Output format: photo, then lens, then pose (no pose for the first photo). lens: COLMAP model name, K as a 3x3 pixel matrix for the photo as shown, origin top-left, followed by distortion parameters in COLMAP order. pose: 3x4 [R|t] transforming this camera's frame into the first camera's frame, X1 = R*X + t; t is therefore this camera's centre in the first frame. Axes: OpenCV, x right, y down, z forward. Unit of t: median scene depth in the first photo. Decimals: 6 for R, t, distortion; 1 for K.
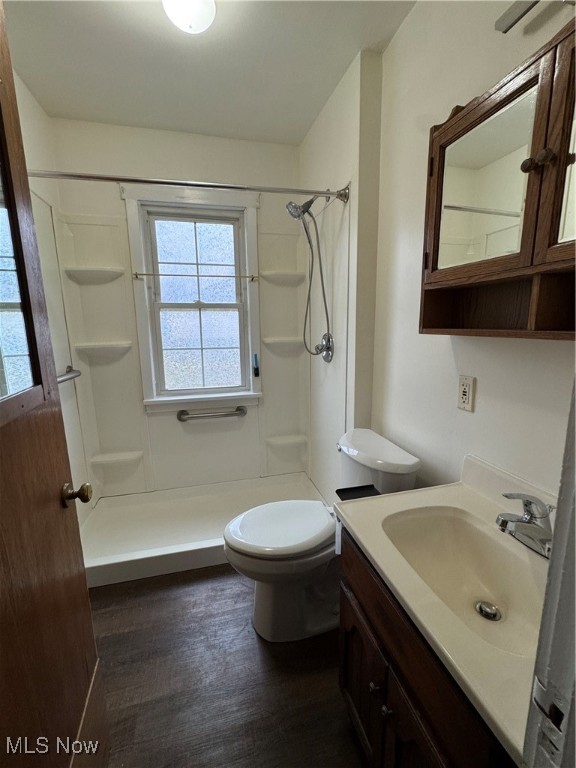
lens RADIAL K [[335.0, 0, 287.9], [0, 335.0, 384.1], [0, 0, 1]] dist [-0.002010, 0.000094]
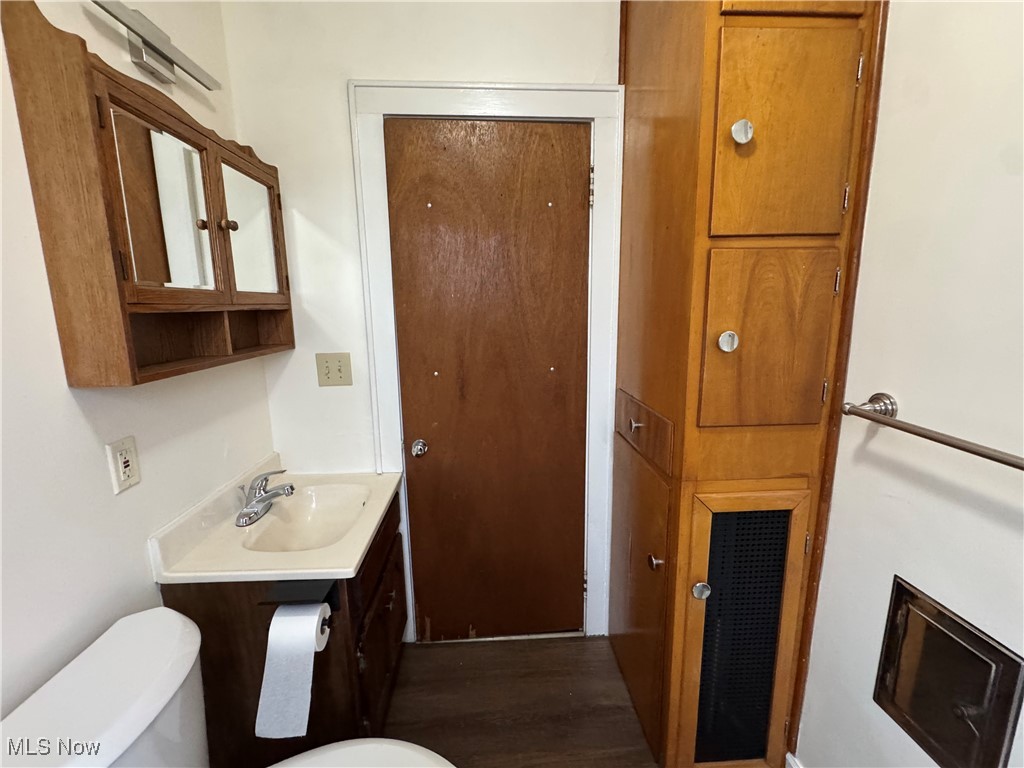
lens RADIAL K [[446.7, 0, 511.5], [0, 446.7, 384.0], [0, 0, 1]] dist [-0.002010, 0.000094]
pose [[-0.980986, -0.009380, 0.193853, -0.590265], [0.059288, 0.936601, 0.345345, -0.556448], [-0.184802, 0.350271, -0.918236, 2.312131]]
